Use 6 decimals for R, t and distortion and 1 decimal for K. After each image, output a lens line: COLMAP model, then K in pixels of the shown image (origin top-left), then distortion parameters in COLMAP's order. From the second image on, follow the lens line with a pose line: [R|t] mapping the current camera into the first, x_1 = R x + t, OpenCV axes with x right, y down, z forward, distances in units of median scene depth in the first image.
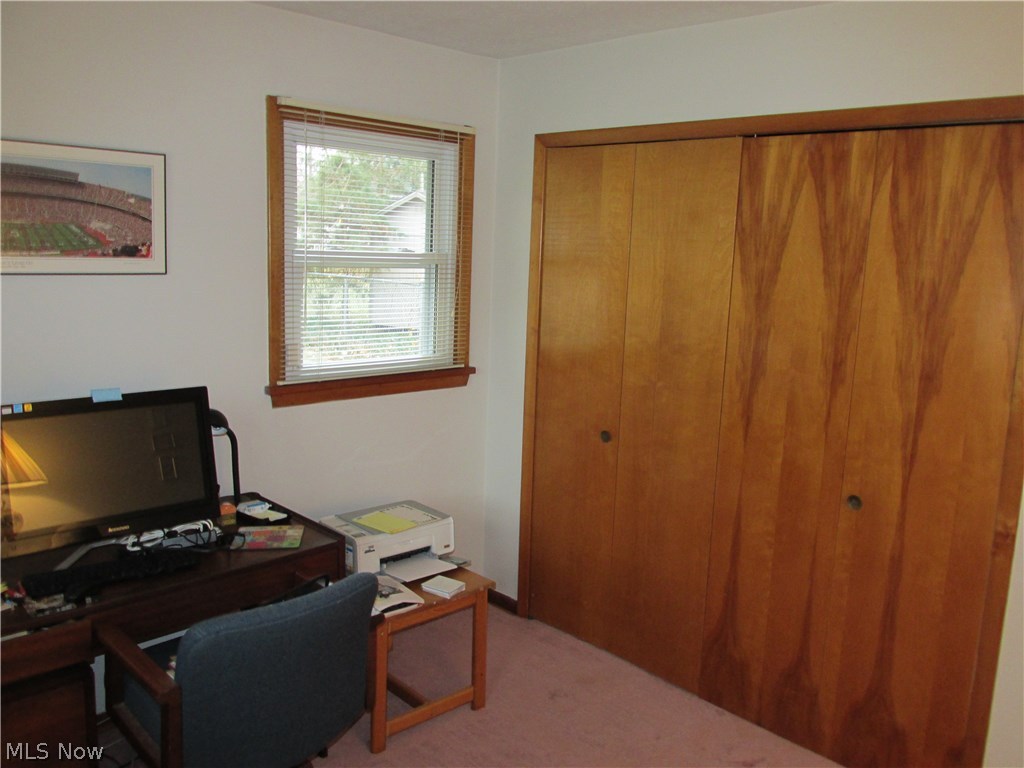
lens RADIAL K [[876.2, 0, 514.1], [0, 876.2, 381.8], [0, 0, 1]] dist [0.005162, 0.009952]
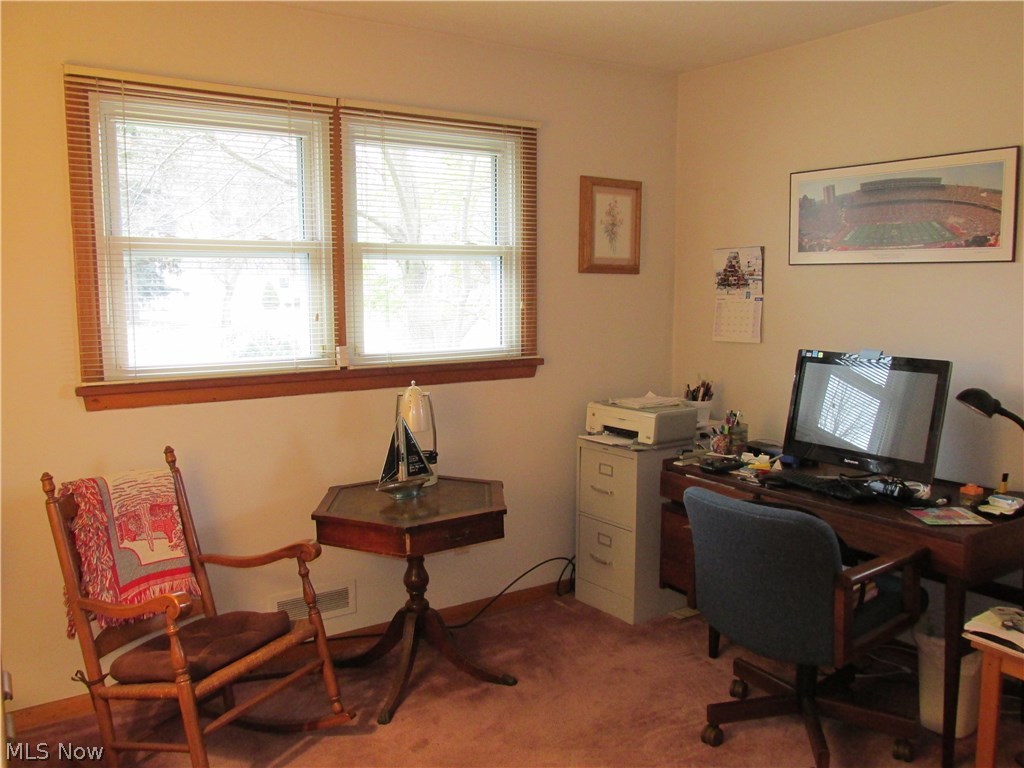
lens RADIAL K [[876.2, 0, 514.2], [0, 876.2, 384.0], [0, 0, 1]] dist [0.005162, 0.009952]
pose [[-0.165473, 0.079794, -0.982981, 0.783482], [-0.166842, 0.980090, 0.107645, 0.005562], [0.971999, 0.181815, -0.148866, 0.653908]]
